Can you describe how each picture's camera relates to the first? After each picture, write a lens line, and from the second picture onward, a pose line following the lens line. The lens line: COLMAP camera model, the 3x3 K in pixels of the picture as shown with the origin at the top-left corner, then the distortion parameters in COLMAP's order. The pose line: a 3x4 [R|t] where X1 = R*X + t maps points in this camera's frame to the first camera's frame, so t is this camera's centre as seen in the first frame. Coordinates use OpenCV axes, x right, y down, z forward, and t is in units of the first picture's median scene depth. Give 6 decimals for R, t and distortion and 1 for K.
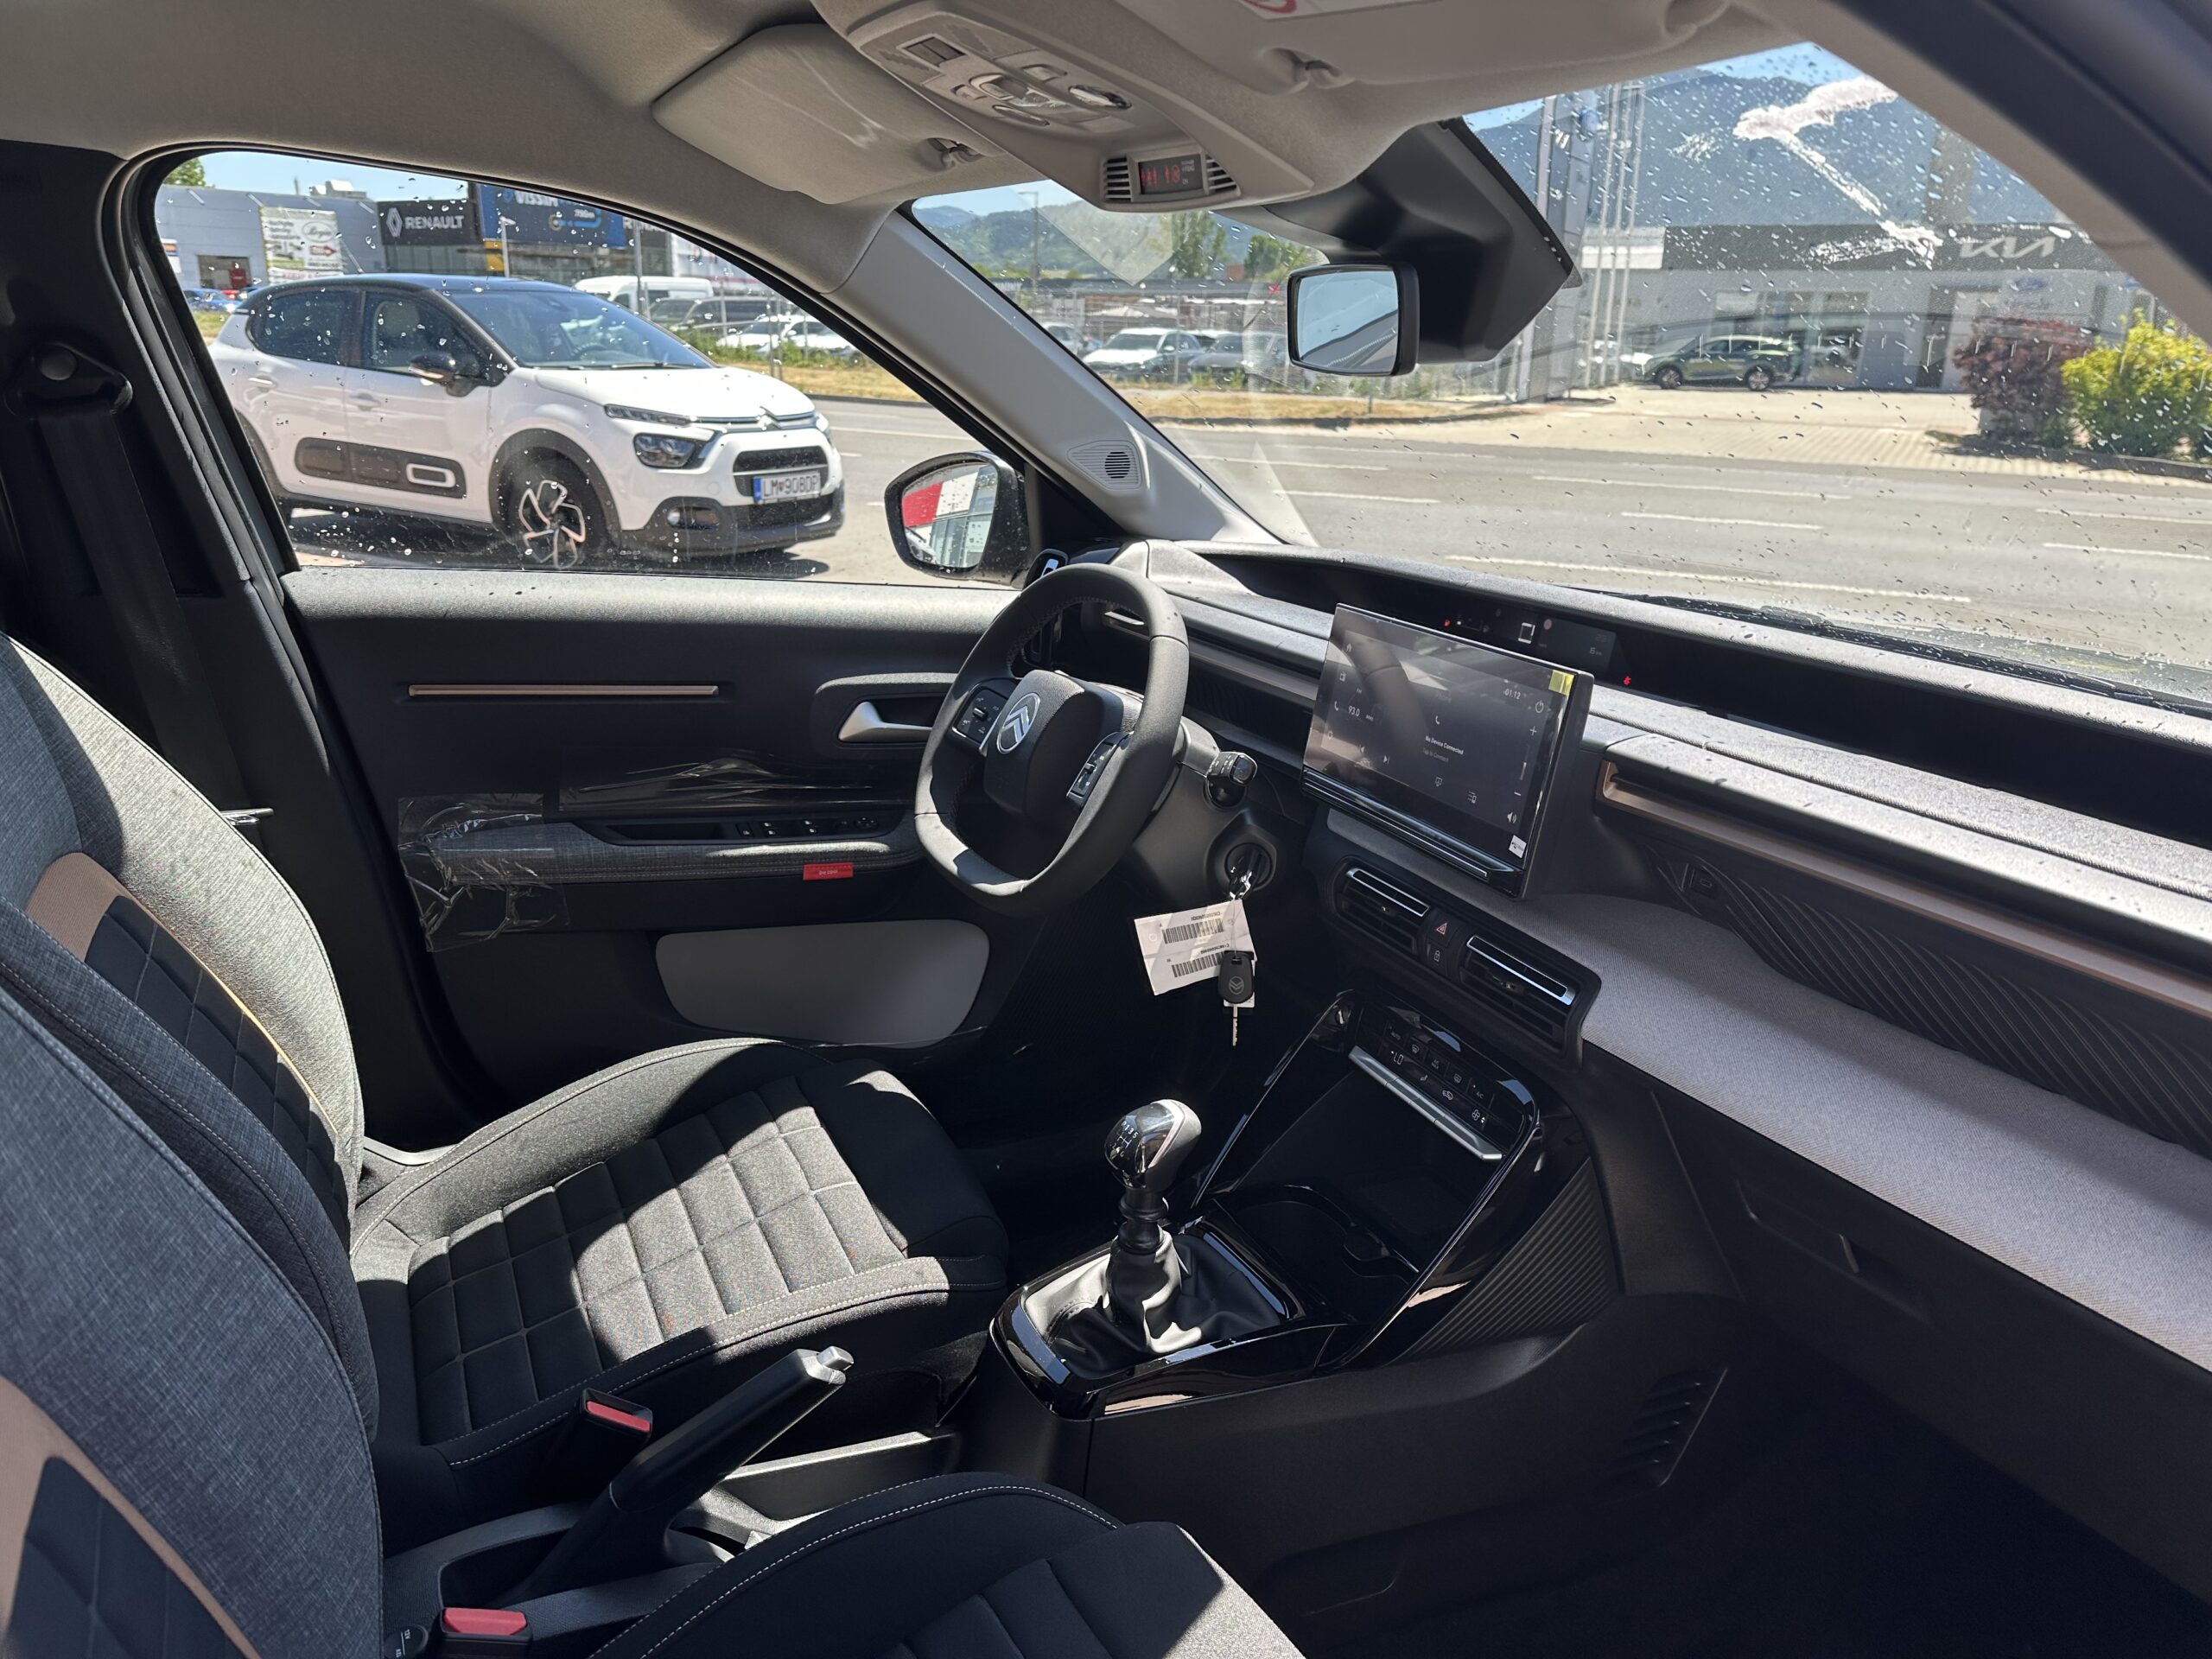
lens RADIAL K [[1536.6, 0, 1106.0], [0, 1536.6, 829.5], [0, 0, 1]] dist [0.003449, 0.004512]
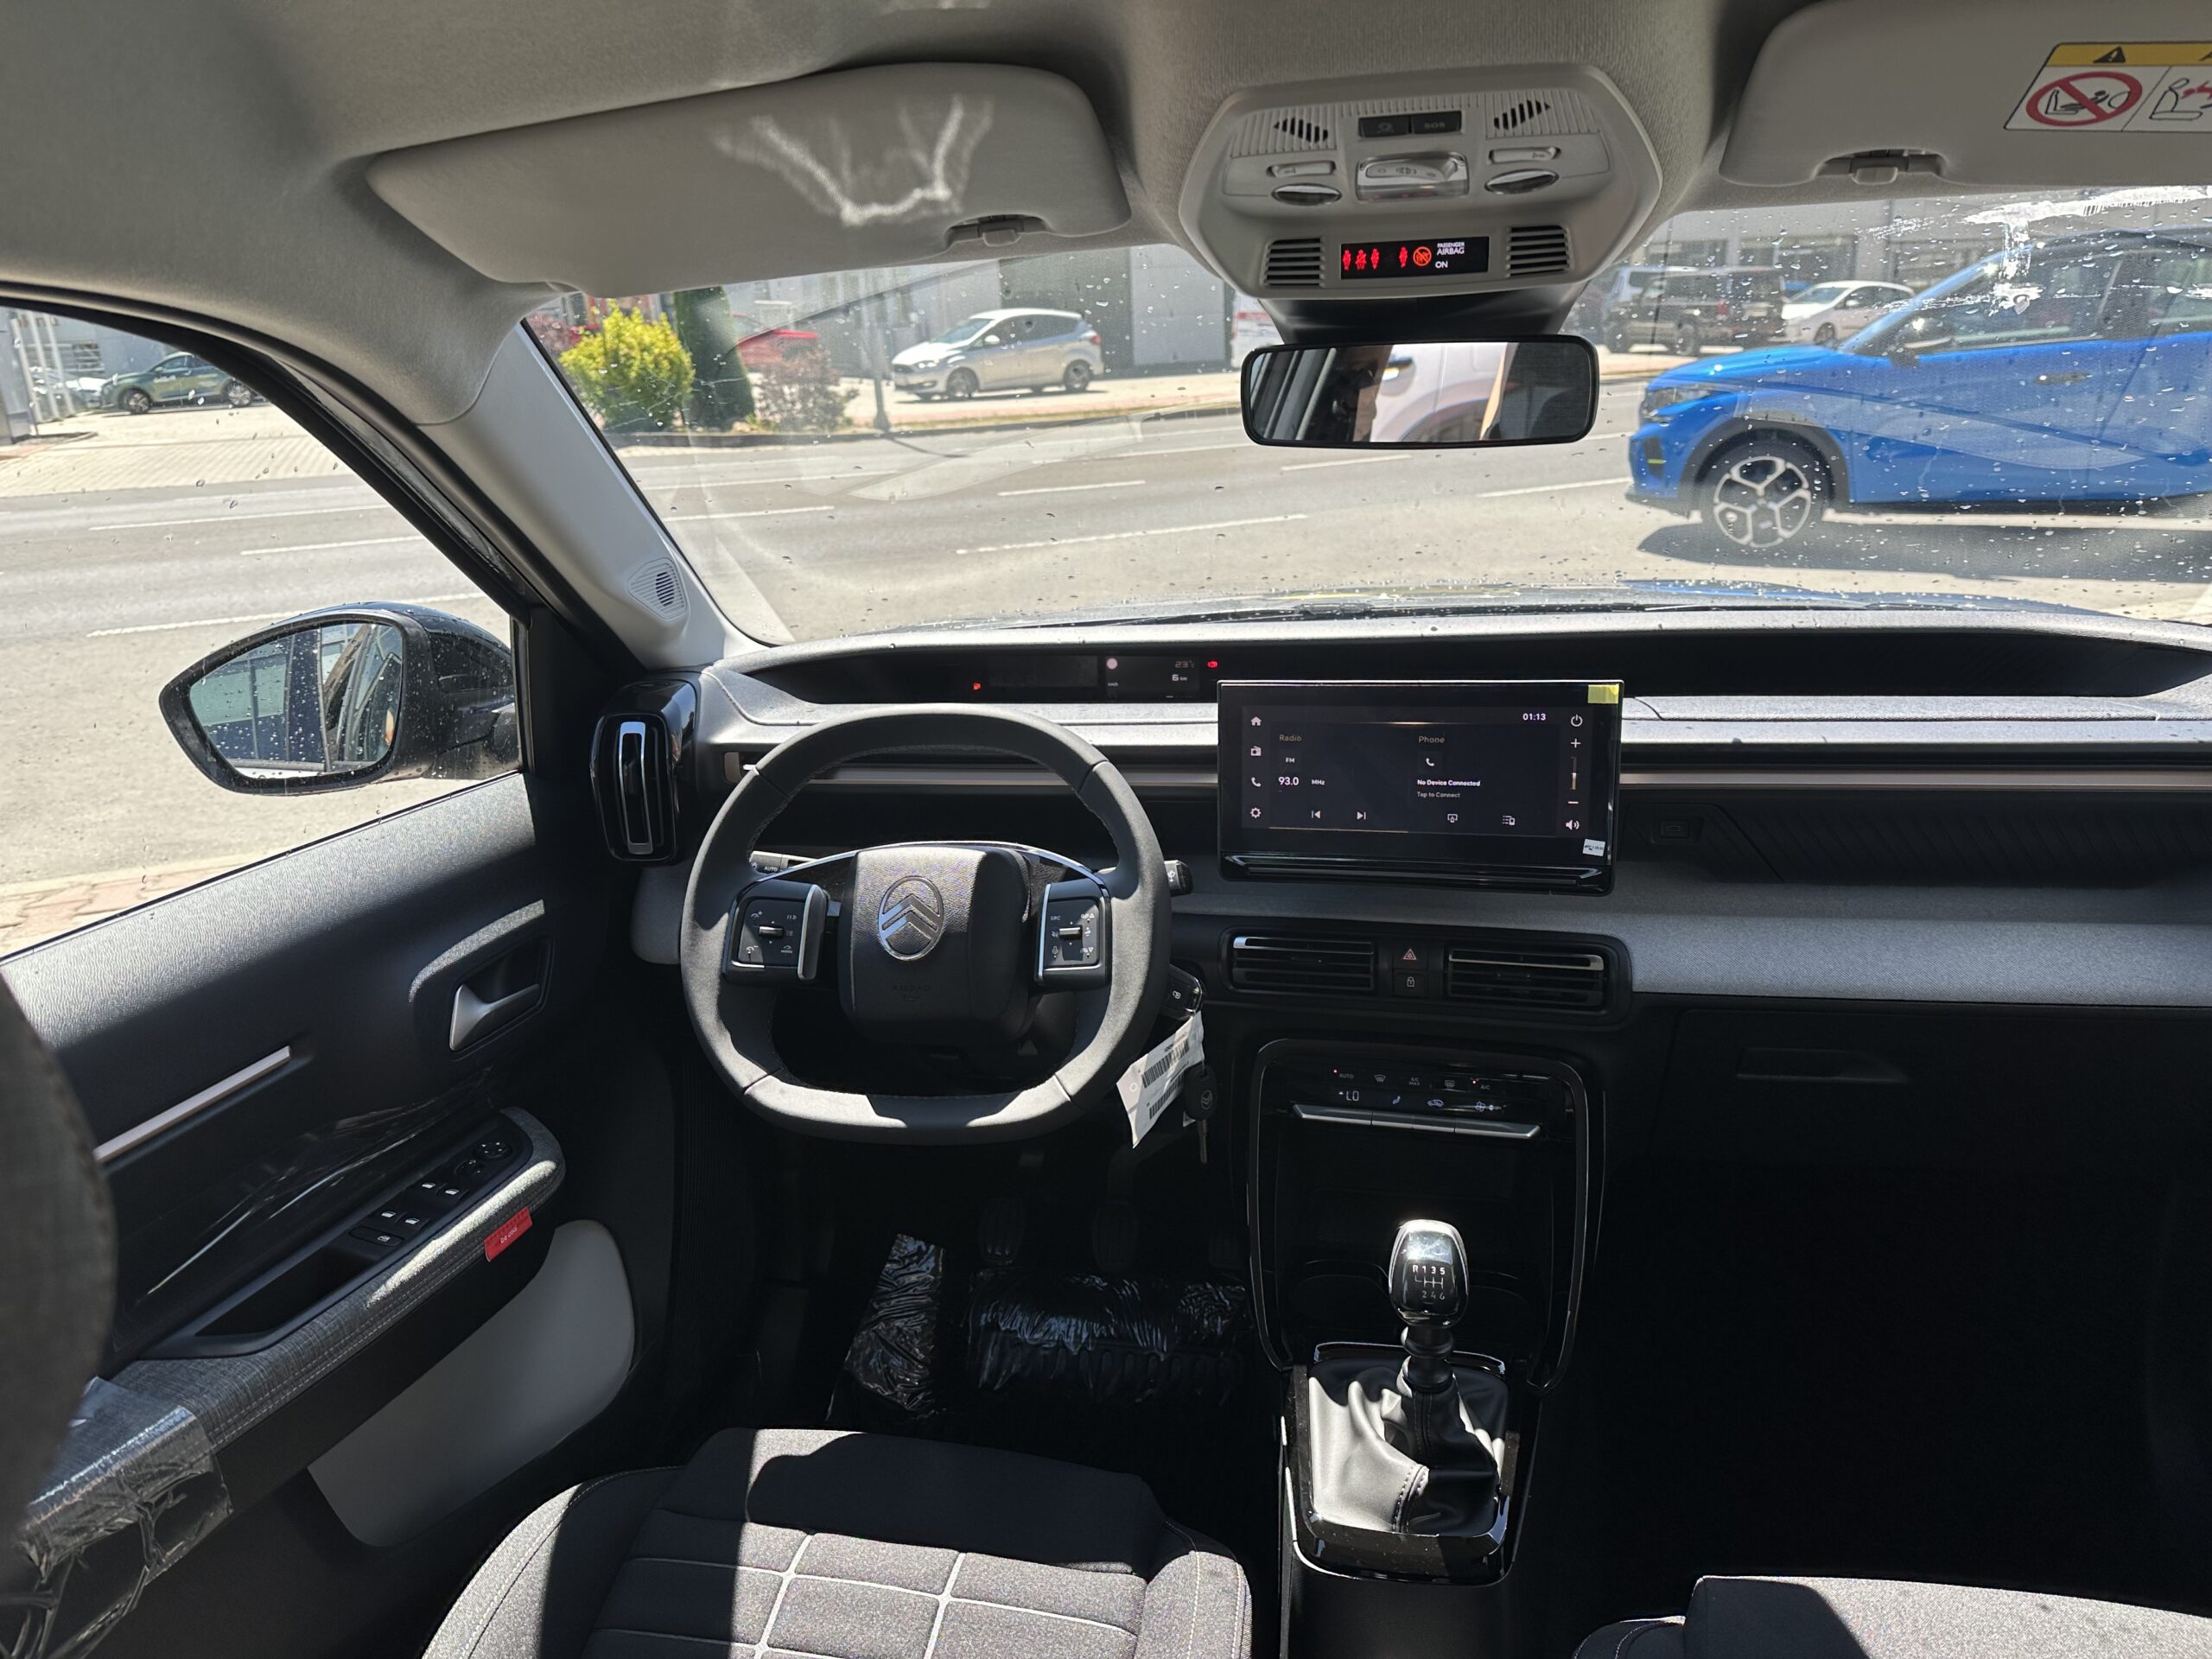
lens RADIAL K [[1562.4, 0, 1106.3], [0, 1562.4, 801.0], [0, 0, 1]] dist [0.014384, 0.002179]
pose [[0.631128, -0.284480, 0.721629, -0.522515], [0.302603, 0.946905, 0.108634, -0.171999], [-0.714219, 0.149805, 0.683703, 0.327389]]
